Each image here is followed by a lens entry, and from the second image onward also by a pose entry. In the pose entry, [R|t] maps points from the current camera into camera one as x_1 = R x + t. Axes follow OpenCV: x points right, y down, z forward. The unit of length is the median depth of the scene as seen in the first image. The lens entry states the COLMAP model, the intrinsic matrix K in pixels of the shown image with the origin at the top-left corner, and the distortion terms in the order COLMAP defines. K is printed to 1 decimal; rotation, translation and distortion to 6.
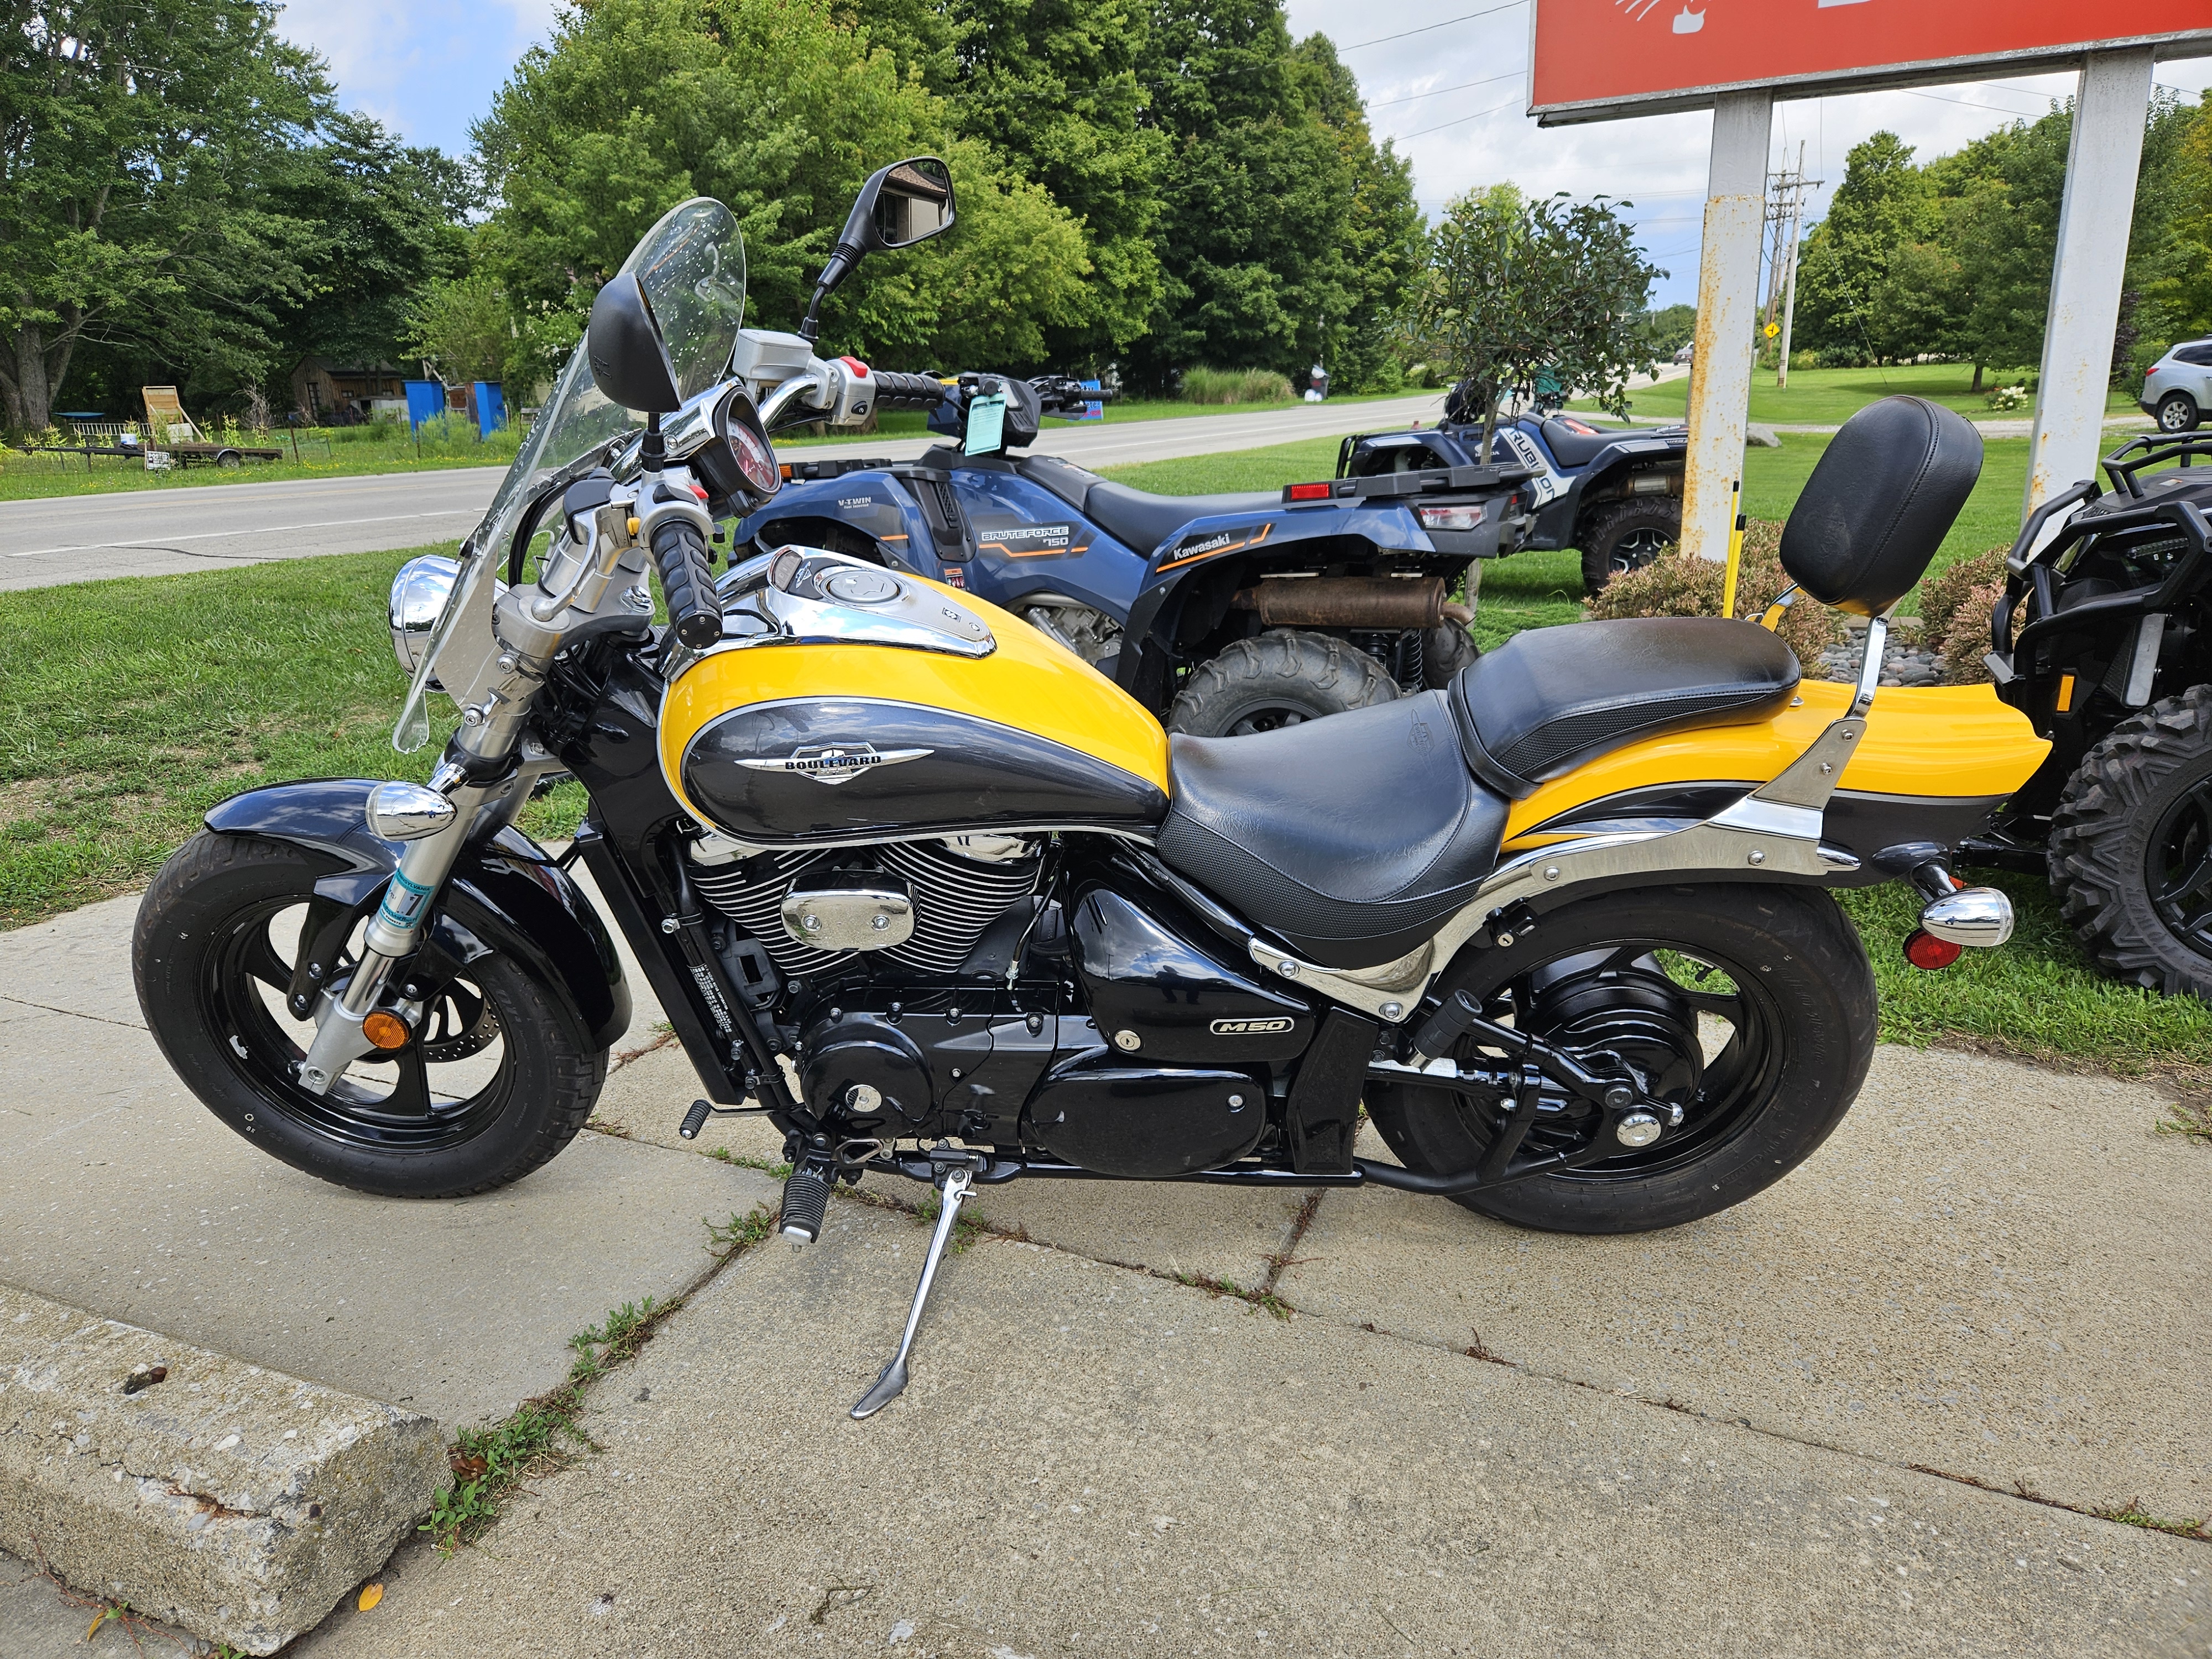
lens RADIAL K [[1491.0, 0, 1025.4], [0, 1491.0, 818.4], [0, 0, 1]] dist [0.067382, -0.061878]
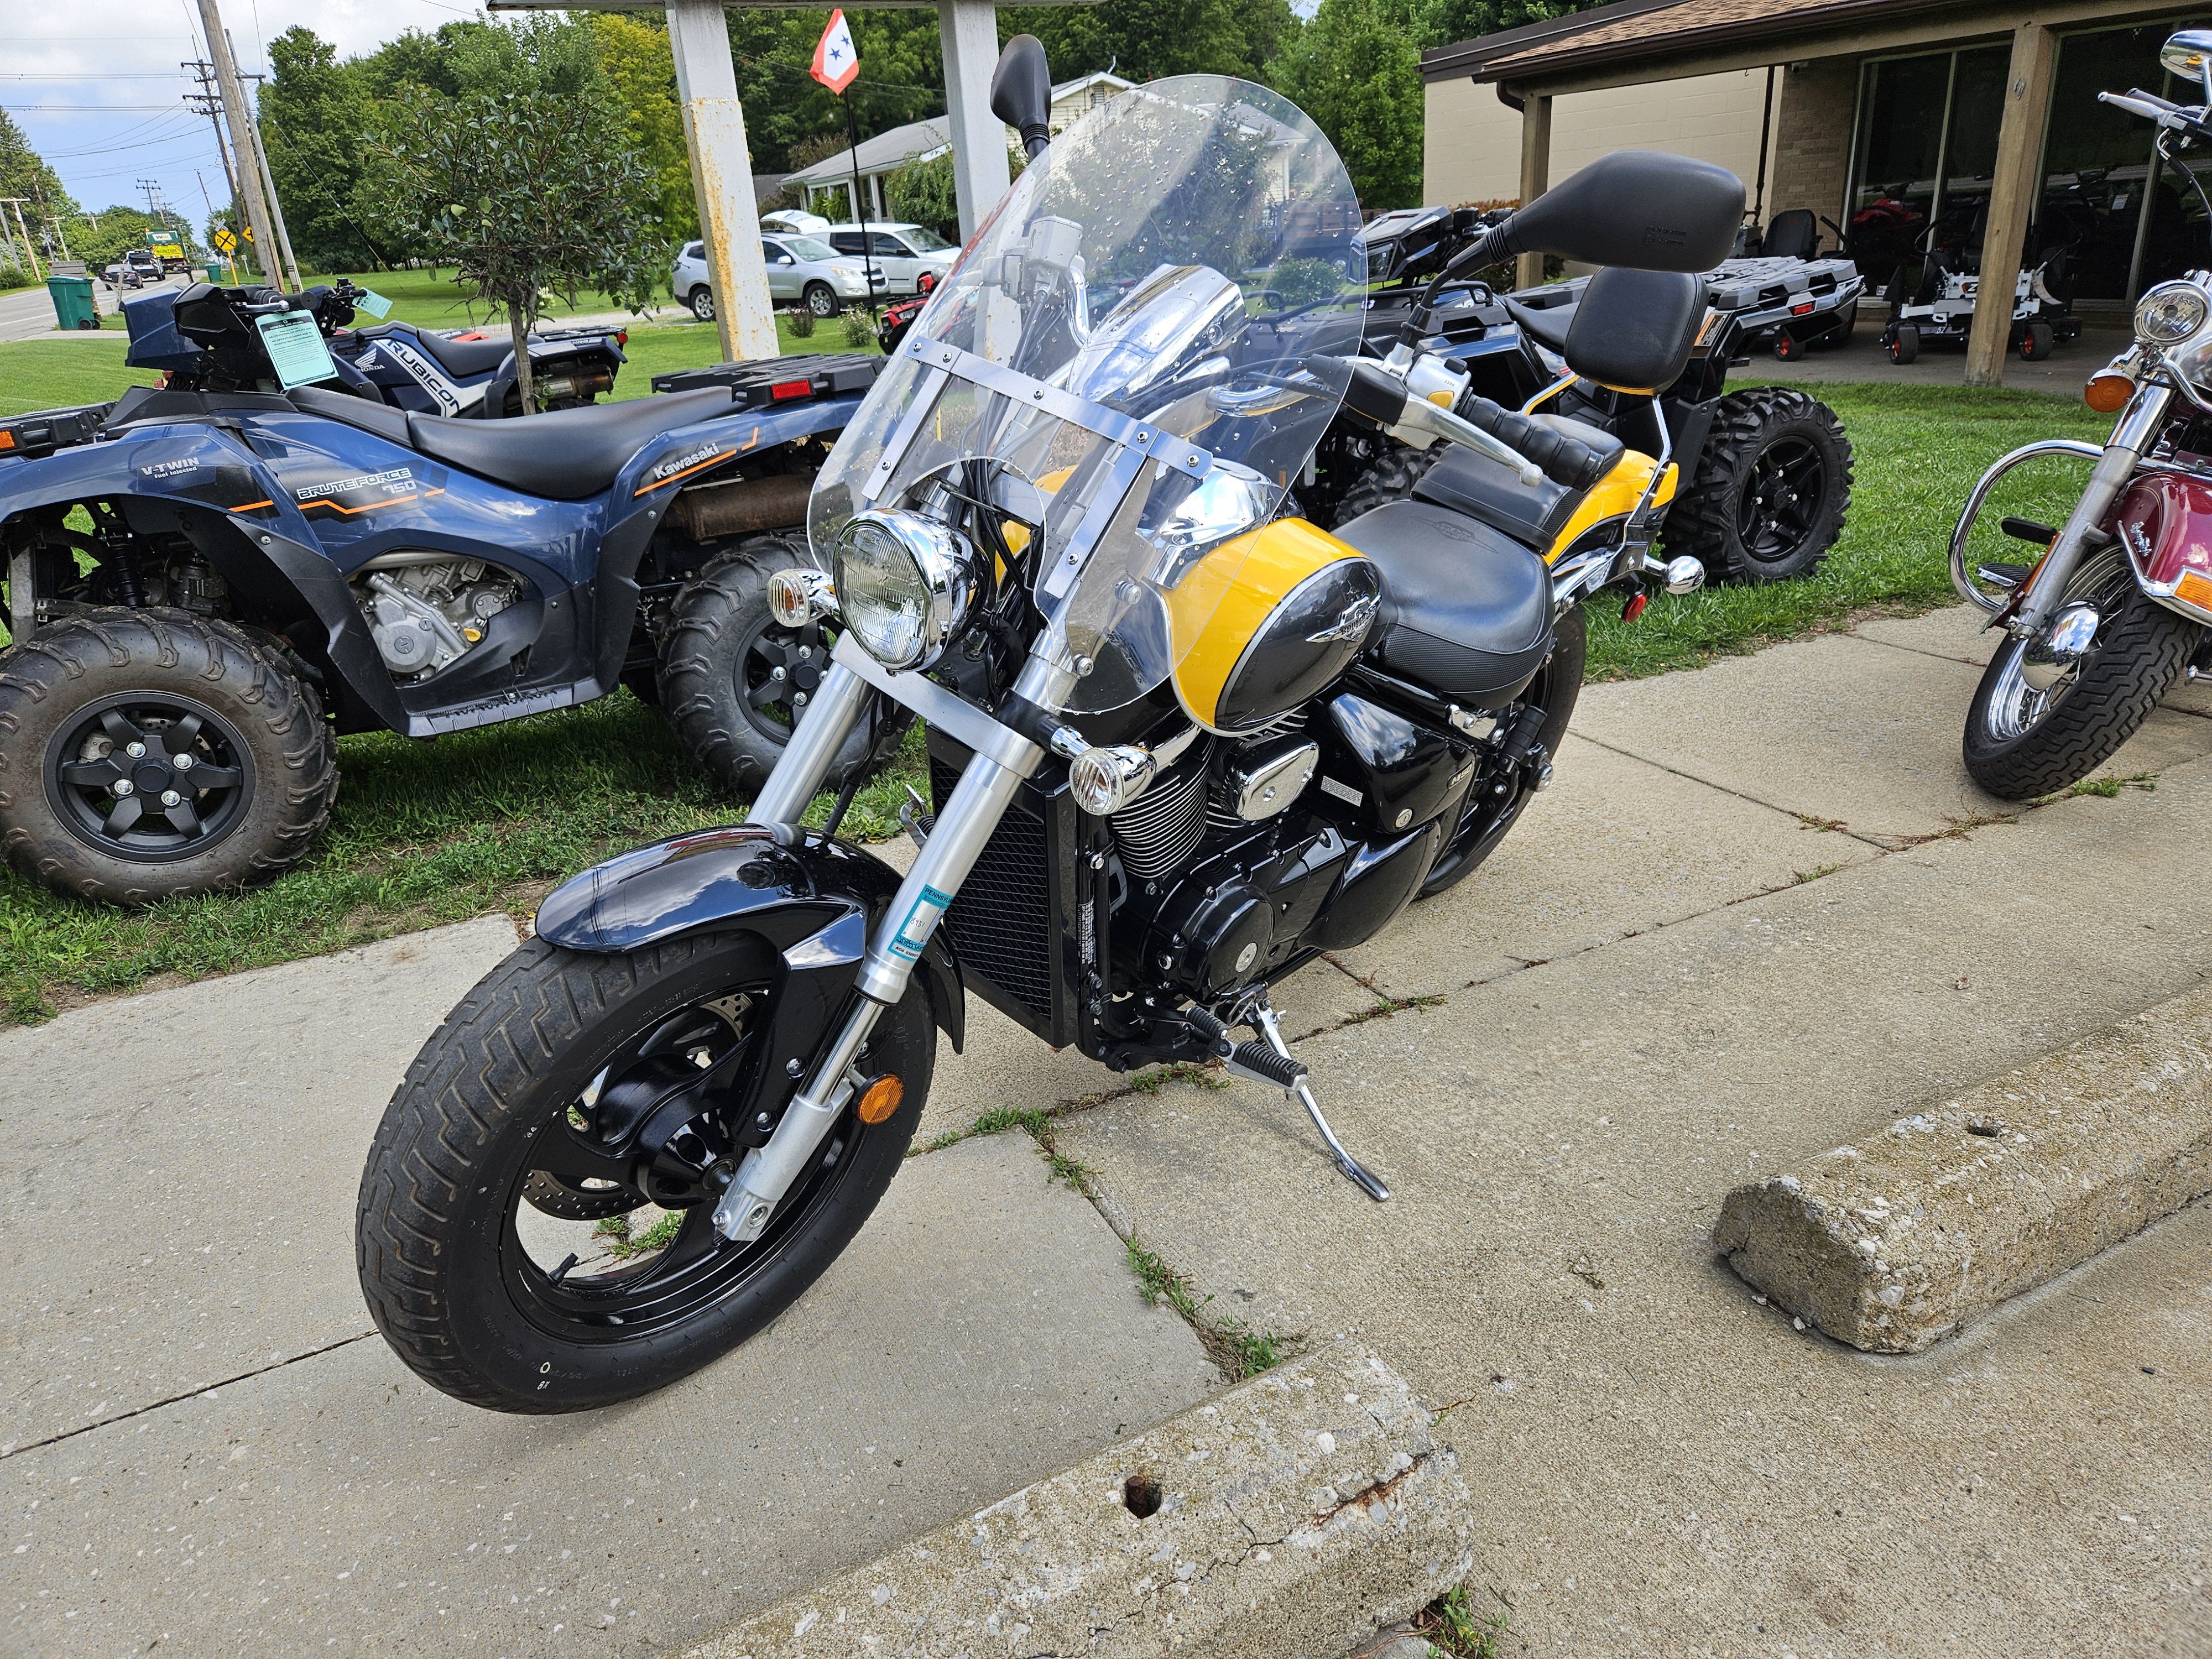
lens RADIAL K [[1512.7, 0, 1106.0], [0, 1512.7, 829.5], [0, 0, 1]] dist [0.068482, -0.053407]
pose [[0.605062, -0.302900, 0.736309, -0.053292], [0.260771, 0.949188, 0.176184, -0.006565], [-0.752262, 0.085405, 0.653305, 0.020562]]
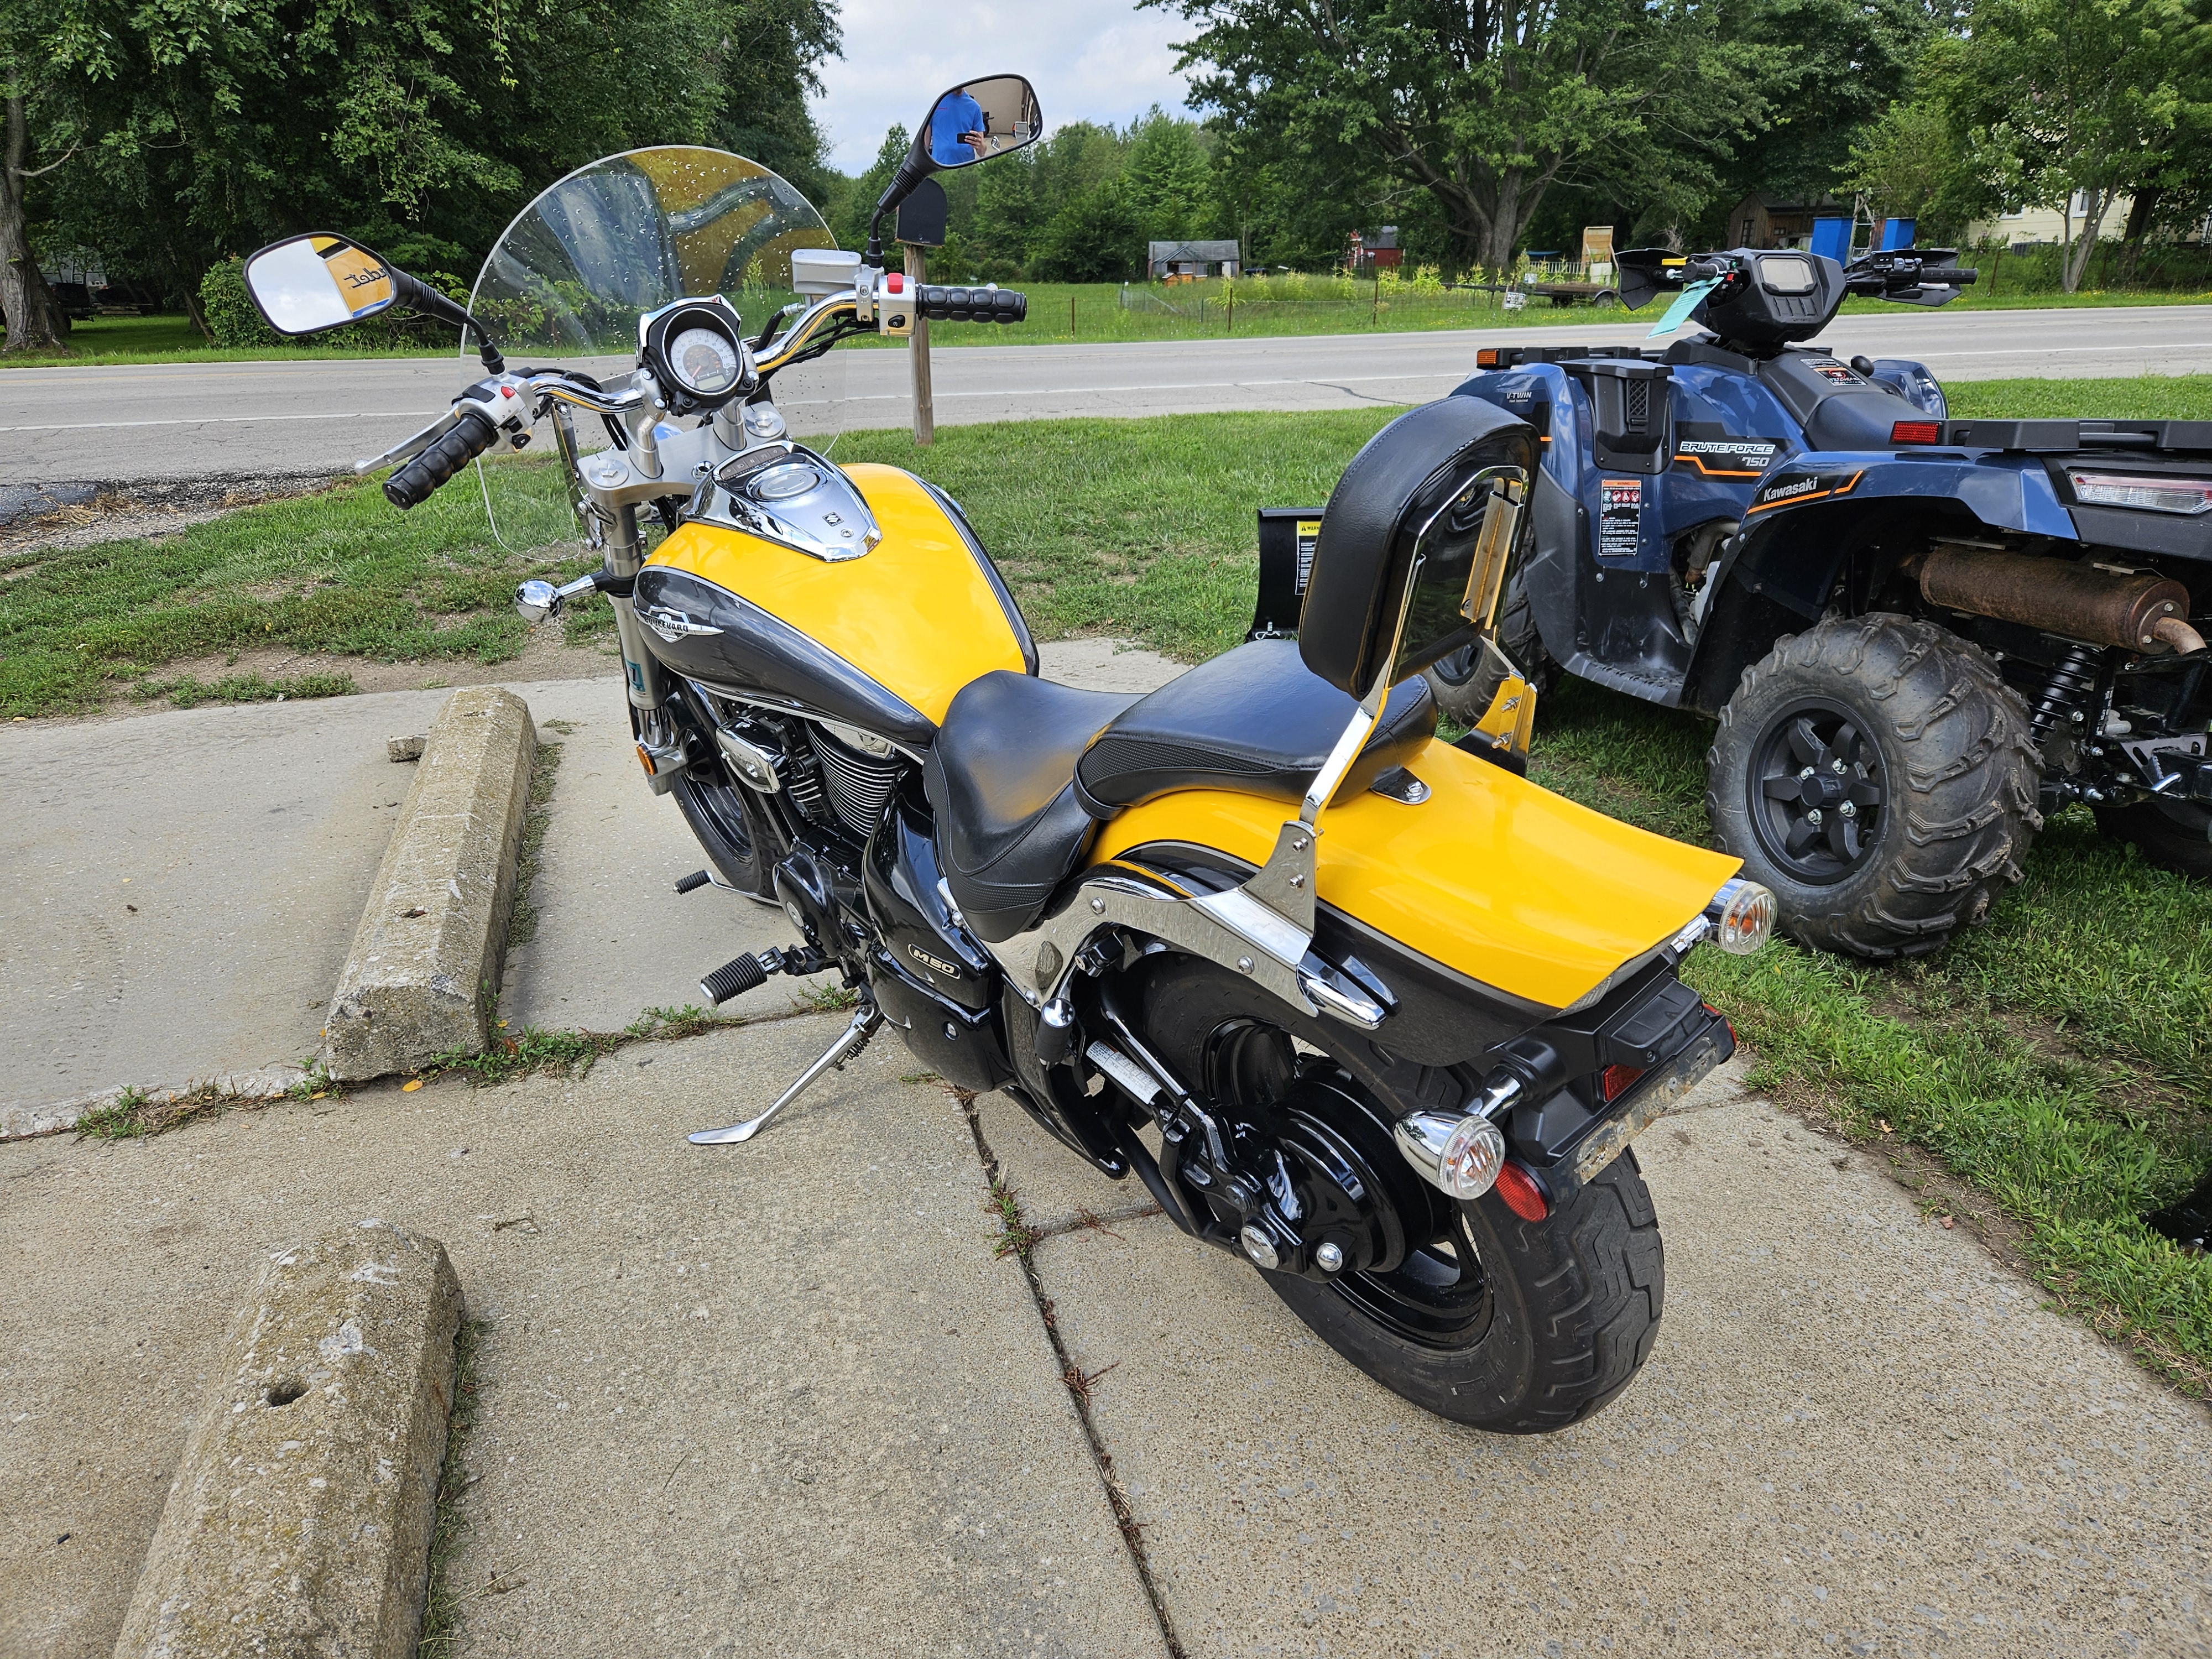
lens RADIAL K [[1457.6, 0, 1106.0], [0, 1457.6, 829.5], [0, 0, 1]] dist [0.070902, -0.061200]
pose [[0.663408, 0.286212, -0.691356, 0.047942], [-0.206998, 0.958094, 0.198008, -0.009142], [0.719056, 0.011750, 0.694852, 0.020505]]
